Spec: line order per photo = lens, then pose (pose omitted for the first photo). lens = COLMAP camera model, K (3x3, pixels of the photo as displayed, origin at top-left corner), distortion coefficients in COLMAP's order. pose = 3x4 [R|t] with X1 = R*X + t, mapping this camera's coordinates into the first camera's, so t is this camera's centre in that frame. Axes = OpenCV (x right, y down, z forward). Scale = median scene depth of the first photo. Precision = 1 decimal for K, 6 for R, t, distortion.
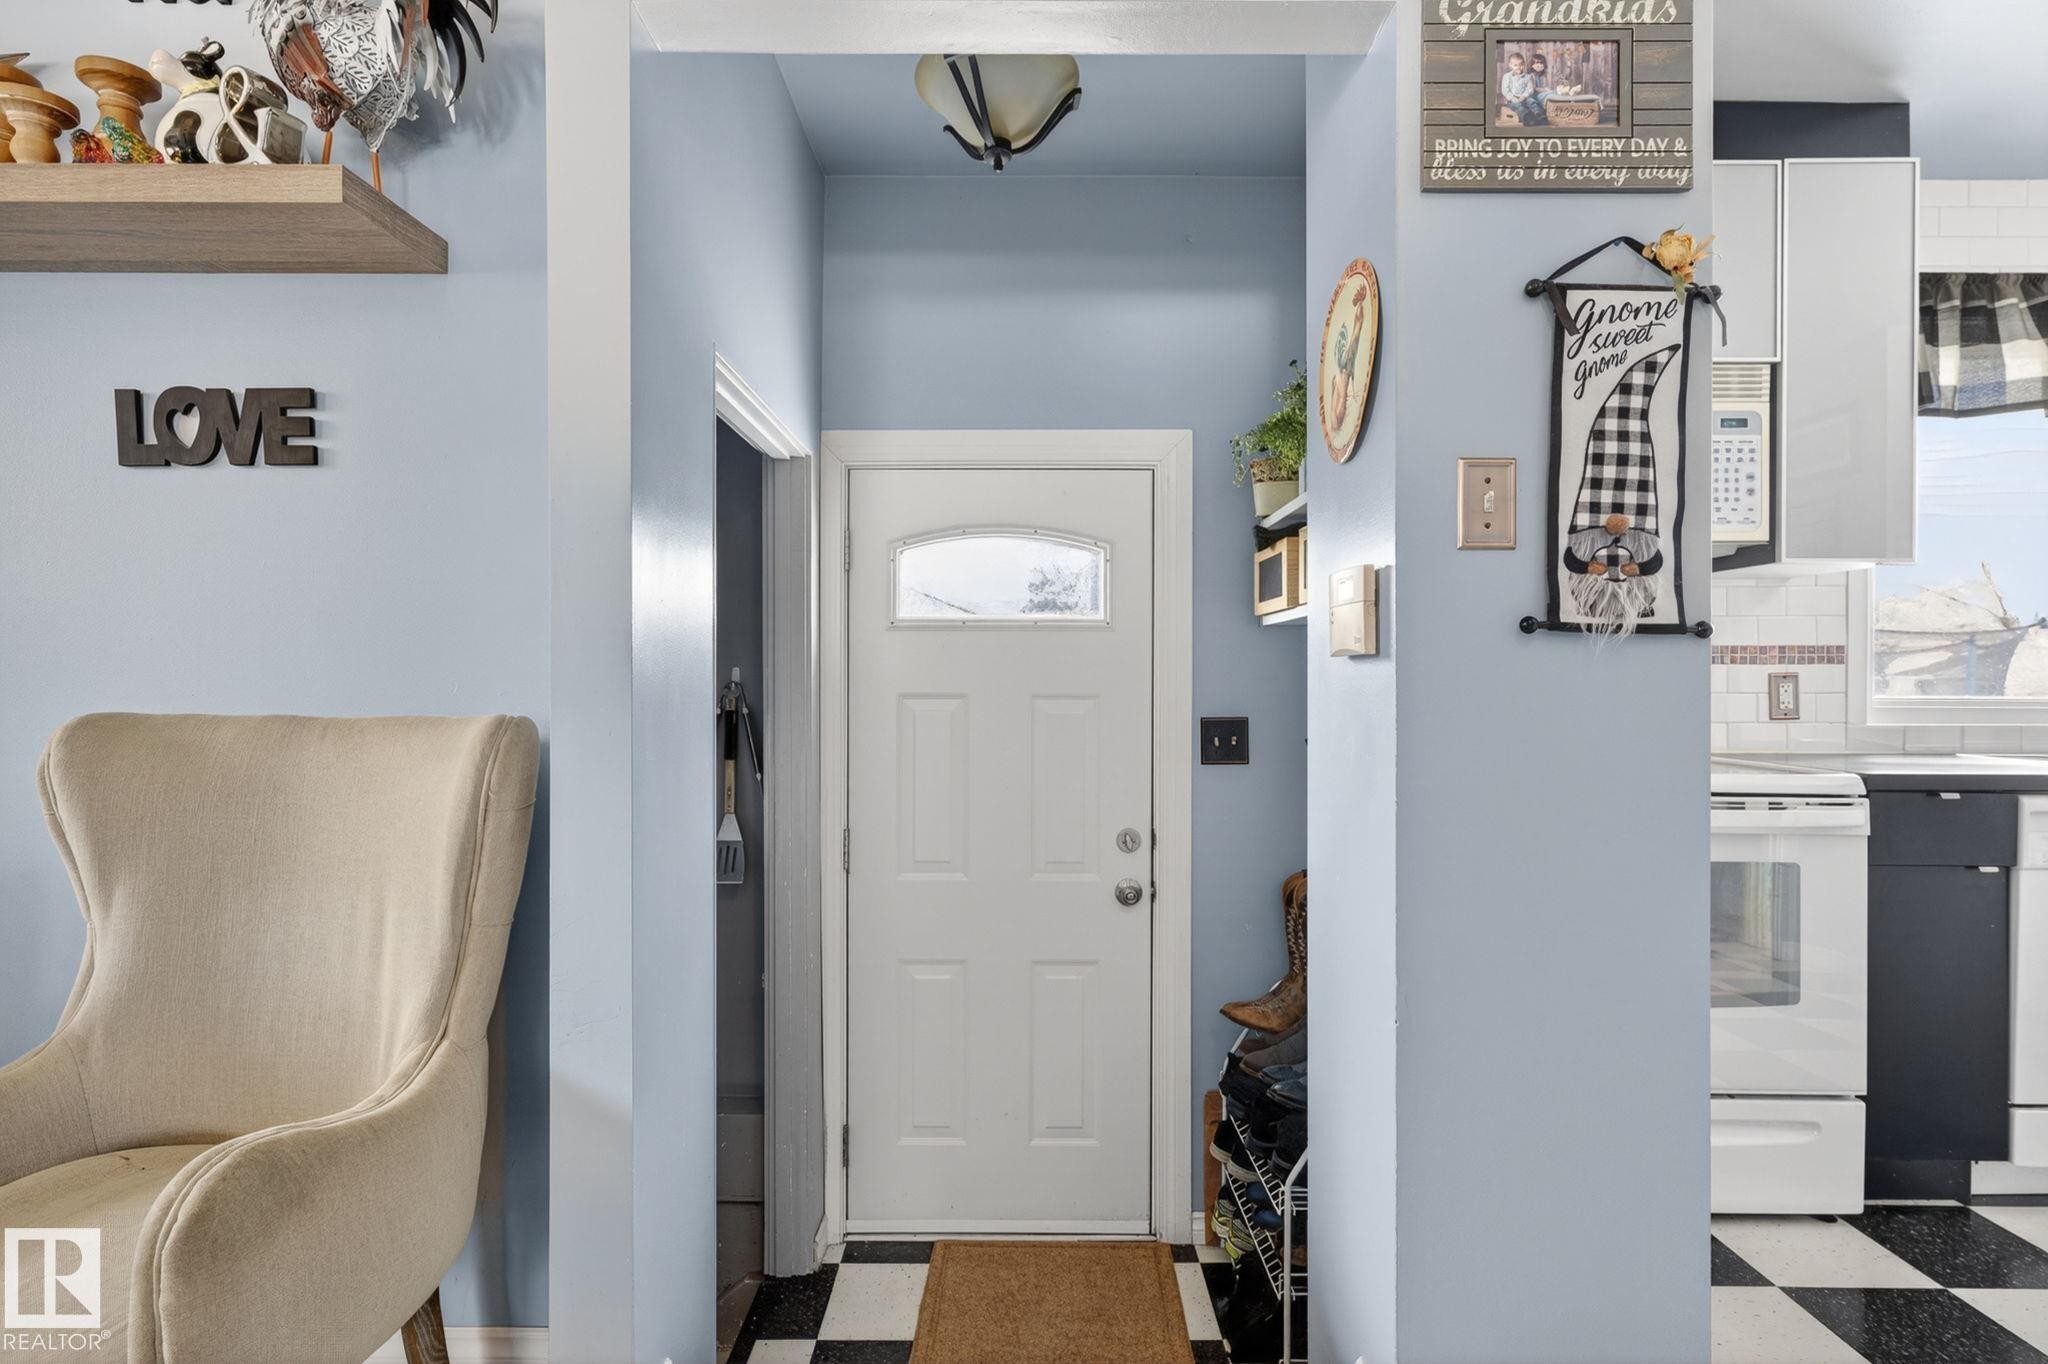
lens RADIAL K [[1111.0, 0, 1004.5], [0, 1111.0, 673.8], [0, 0, 1]] dist [-0.003169, 0.005130]
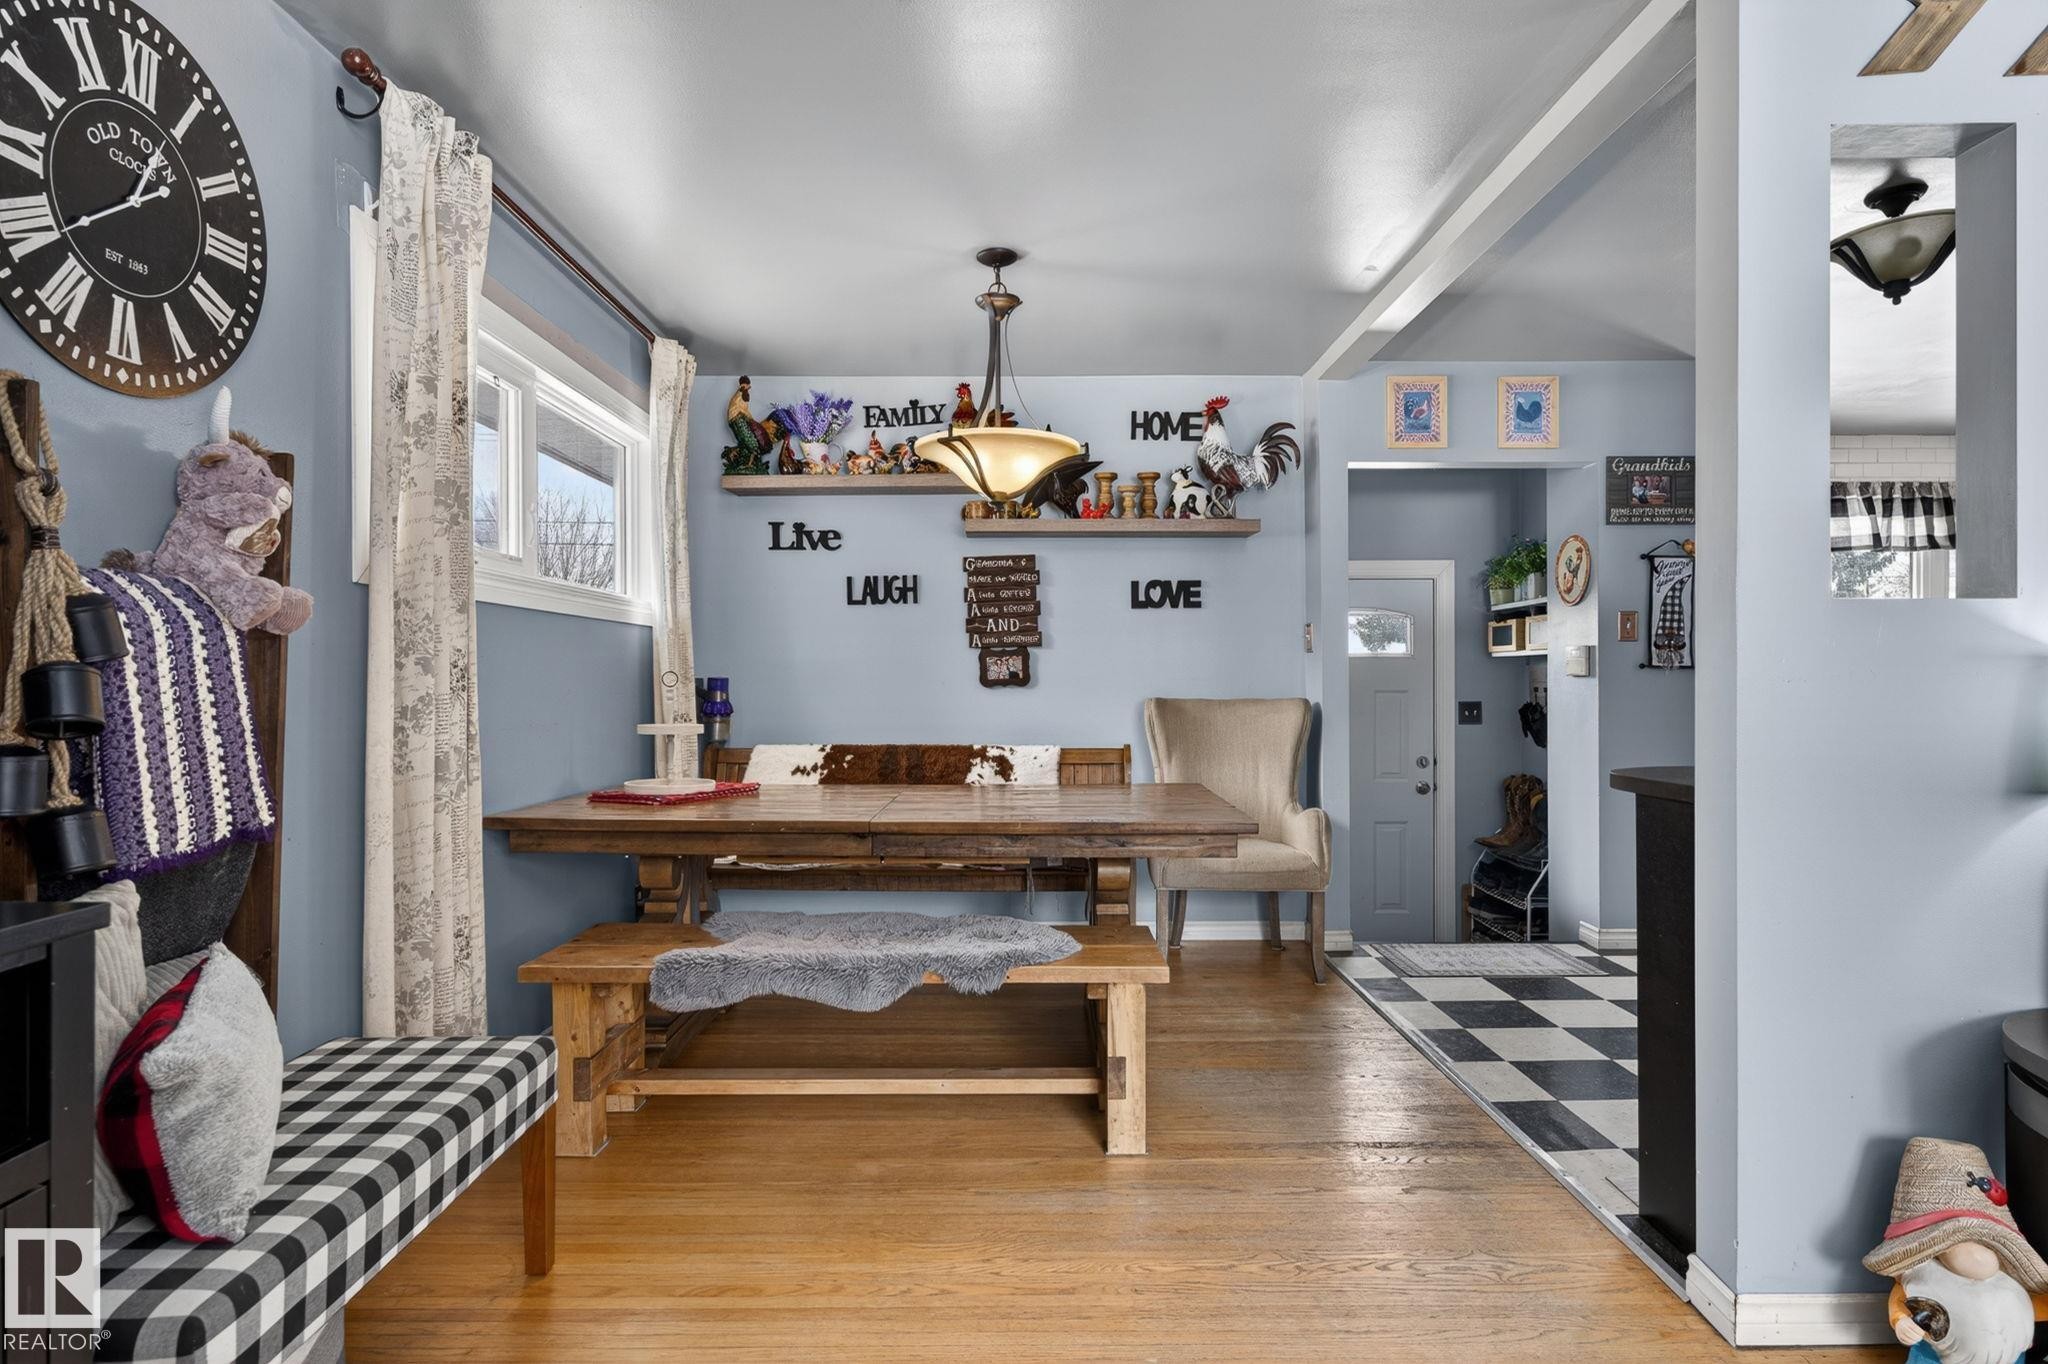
lens RADIAL K [[1111.0, 0, 1020.9], [0, 1111.0, 671.5], [0, 0, 1]] dist [-0.003169, 0.005130]
pose [[0.999995, -0.003032, -0.000331, -0.755623], [0.003031, 0.999994, -0.001912, -0.017303], [0.000337, 0.001911, 0.999998, -1.256870]]
